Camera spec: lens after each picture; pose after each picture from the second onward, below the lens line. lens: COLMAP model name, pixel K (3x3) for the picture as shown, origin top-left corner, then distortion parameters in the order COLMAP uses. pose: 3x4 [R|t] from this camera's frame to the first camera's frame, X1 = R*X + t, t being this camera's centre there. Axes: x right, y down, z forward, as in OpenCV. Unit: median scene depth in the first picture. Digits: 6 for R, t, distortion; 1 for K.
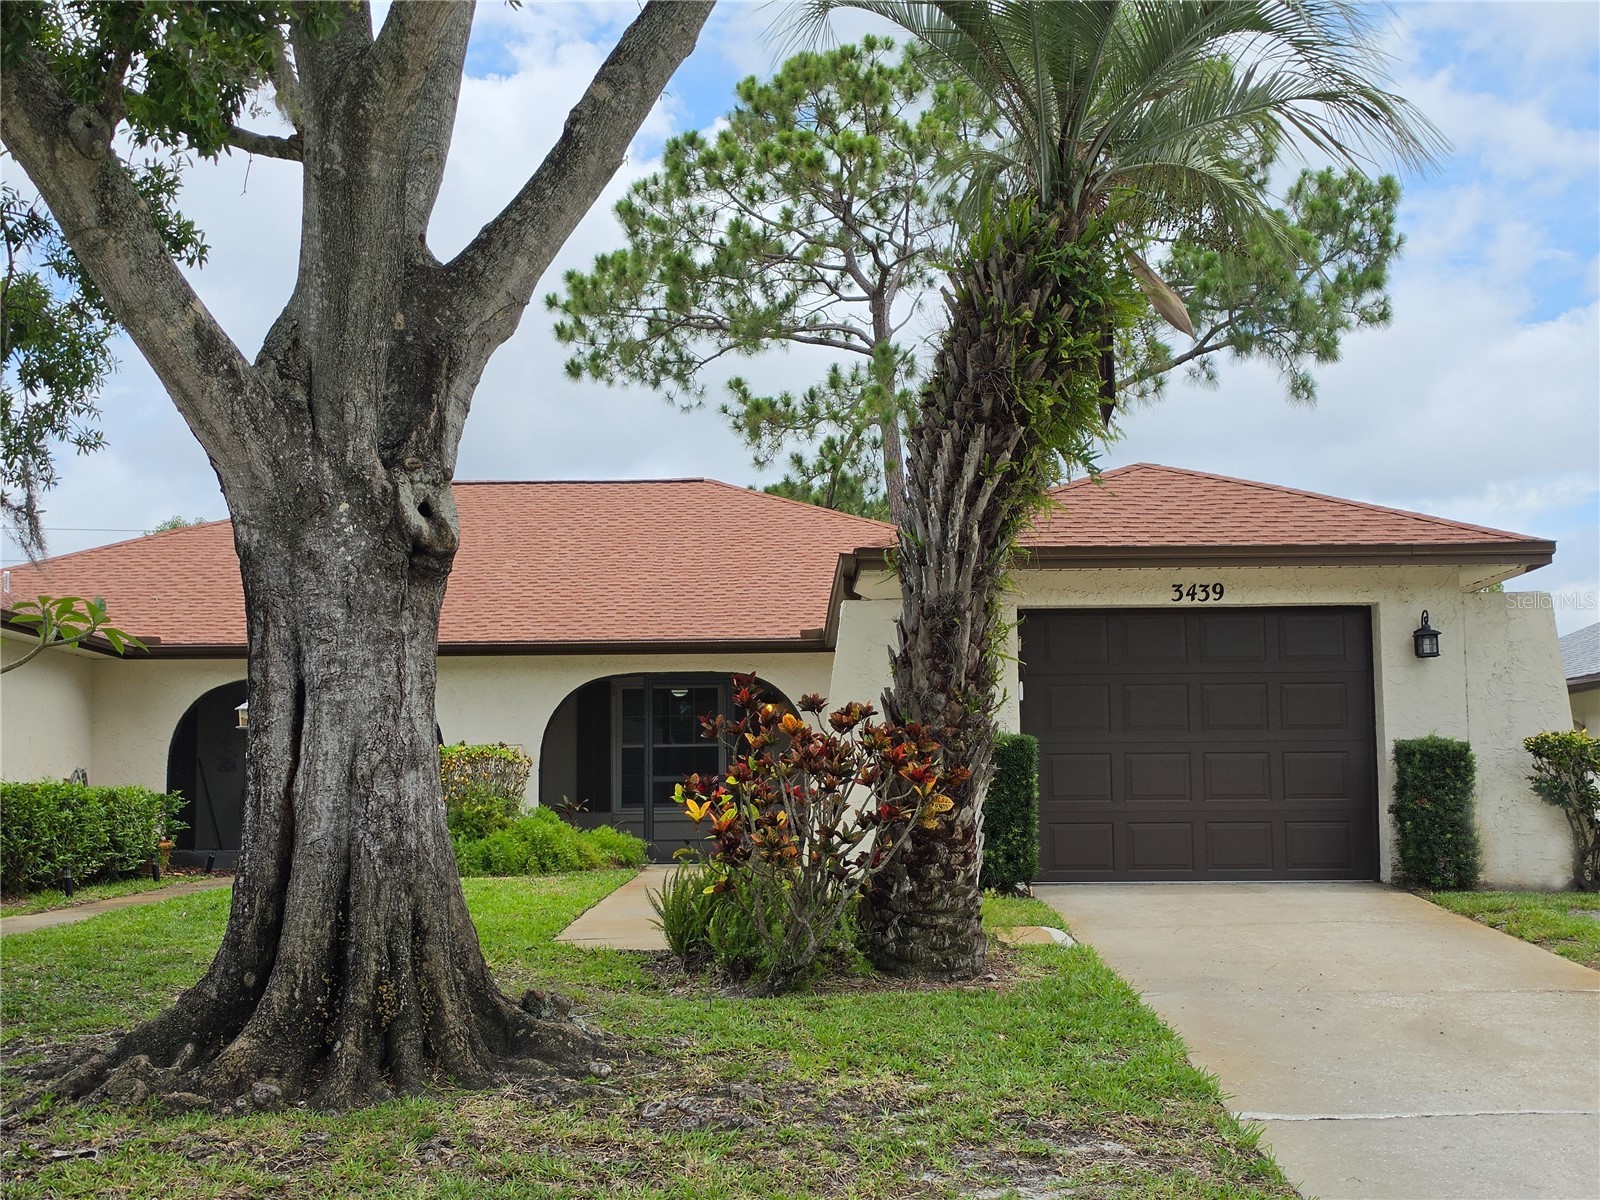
lens RADIAL K [[2147.6, 0, 800.0], [0, 2147.6, 600.0], [0, 0, 1]] dist [0.225045, 0.009320]
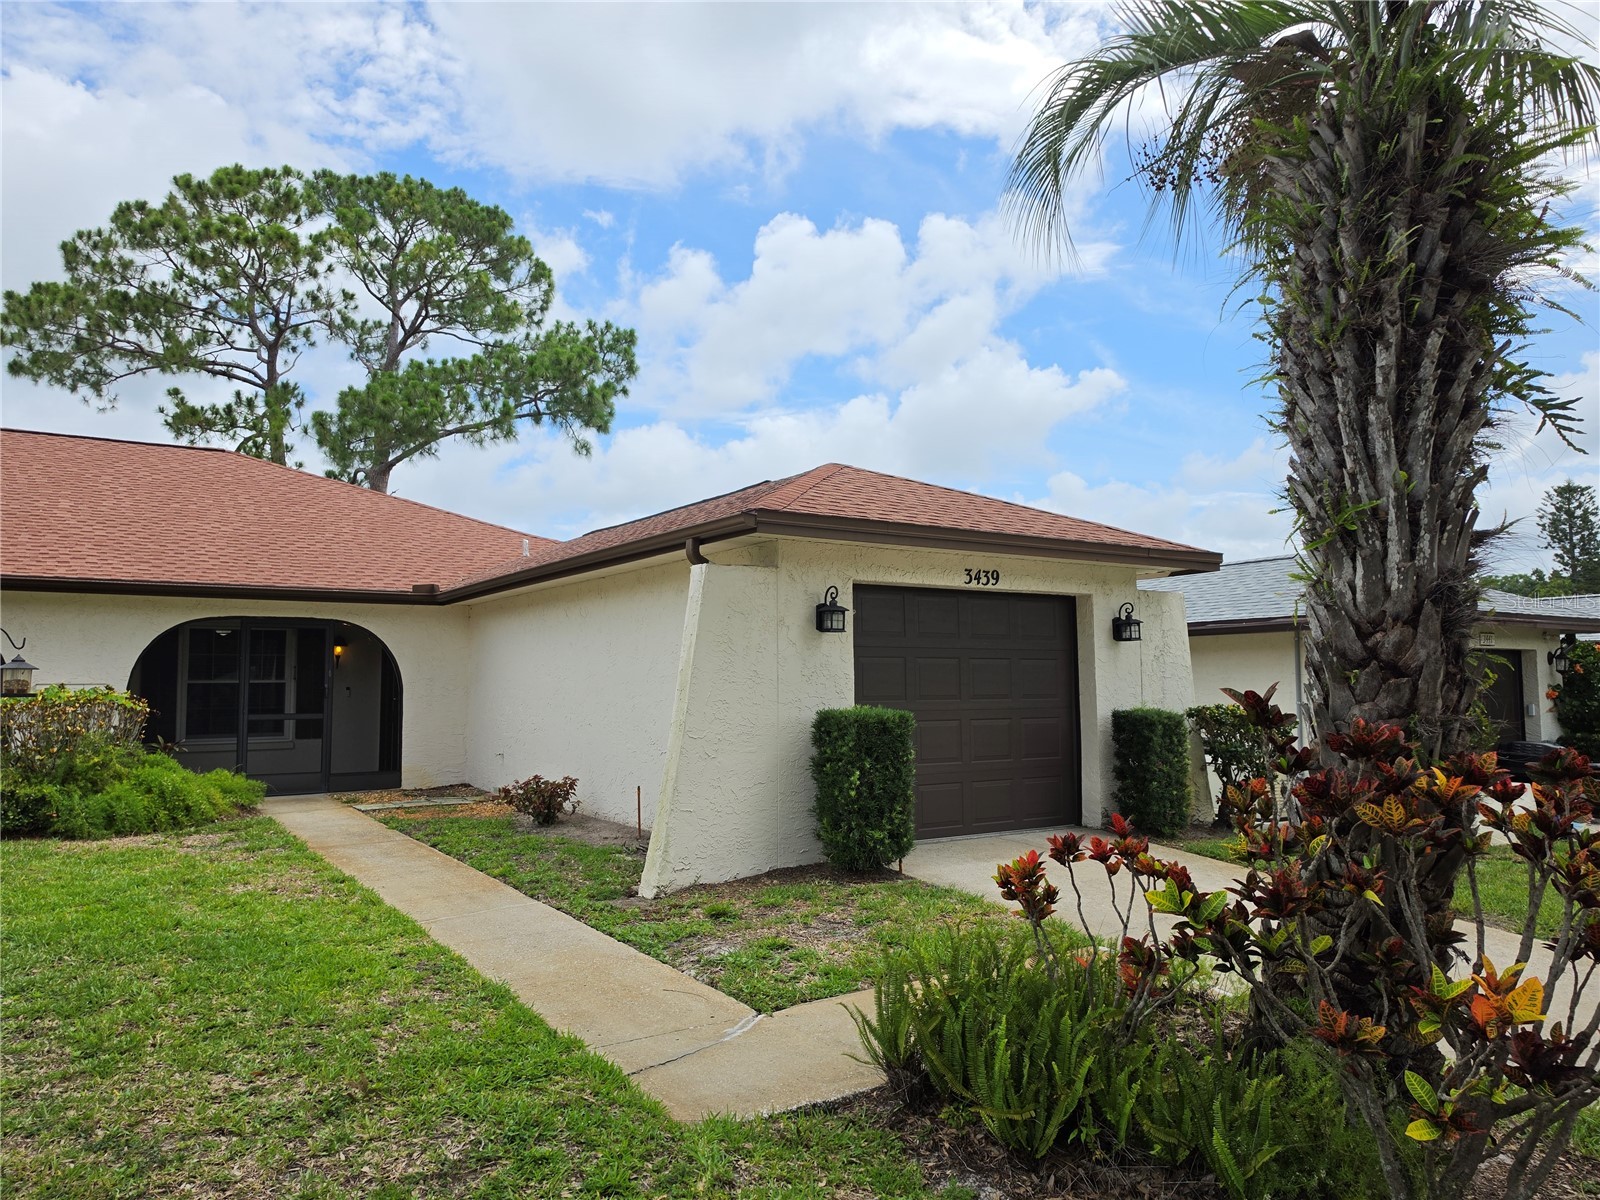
lens RADIAL K [[1103.7, 0, 800.0], [0, 1103.7, 600.0], [0, 0, 1]] dist [-0.005324, -0.004717]
pose [[0.831250, 0.049625, 0.553680, -0.139367], [-0.059463, 0.998231, -0.000197, 0.009306], [-0.552710, -0.032759, 0.832730, 0.387090]]
